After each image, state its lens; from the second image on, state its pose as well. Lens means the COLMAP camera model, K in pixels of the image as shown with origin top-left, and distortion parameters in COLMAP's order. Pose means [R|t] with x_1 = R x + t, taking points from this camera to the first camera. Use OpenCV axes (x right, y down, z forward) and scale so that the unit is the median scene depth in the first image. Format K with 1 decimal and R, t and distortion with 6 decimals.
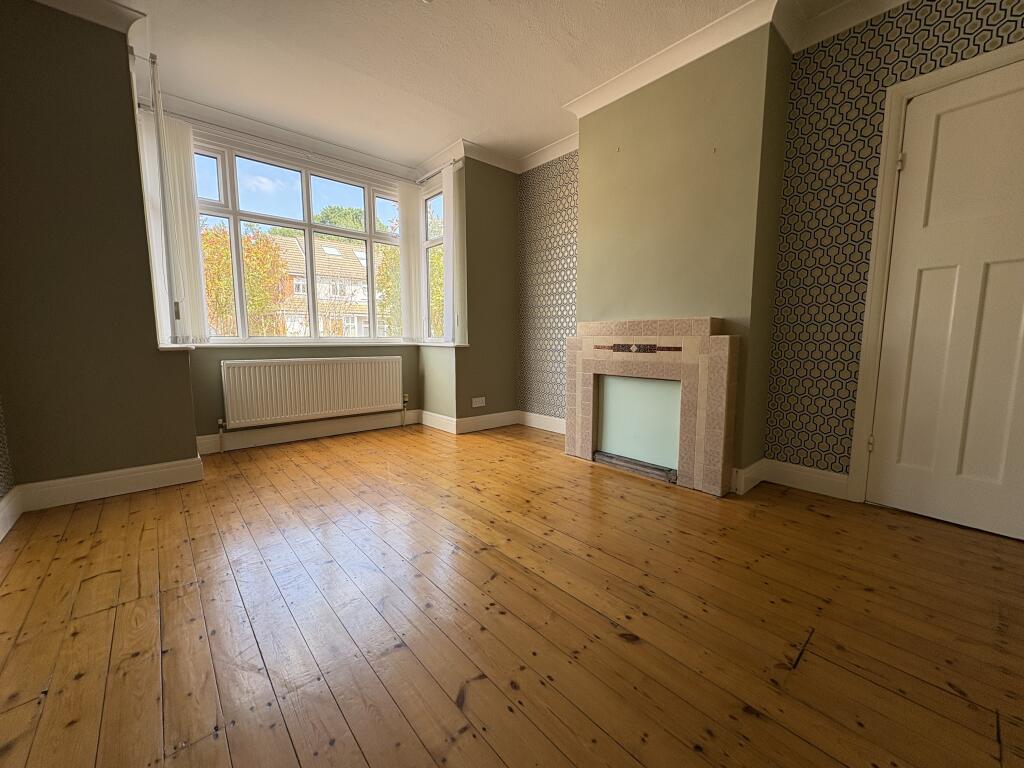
lens RADIAL K [[408.2, 0, 513.5], [0, 408.2, 384.0], [0, 0, 1]] dist [0.001060, -0.000011]
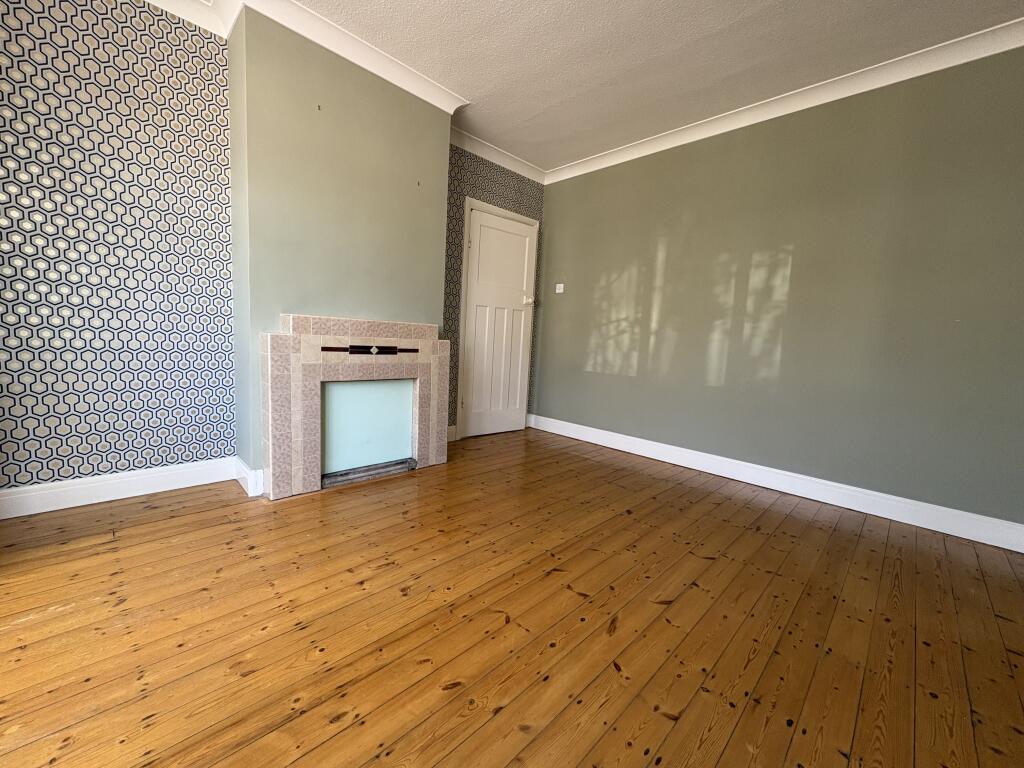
lens RADIAL K [[408.2, 0, 513.5], [0, 408.2, 384.0], [0, 0, 1]] dist [0.001060, -0.000011]
pose [[-0.061824, -0.113471, 0.991616, -0.711844], [0.060253, 0.991280, 0.117189, -0.105622], [-0.996267, 0.066993, -0.054448, 0.763386]]
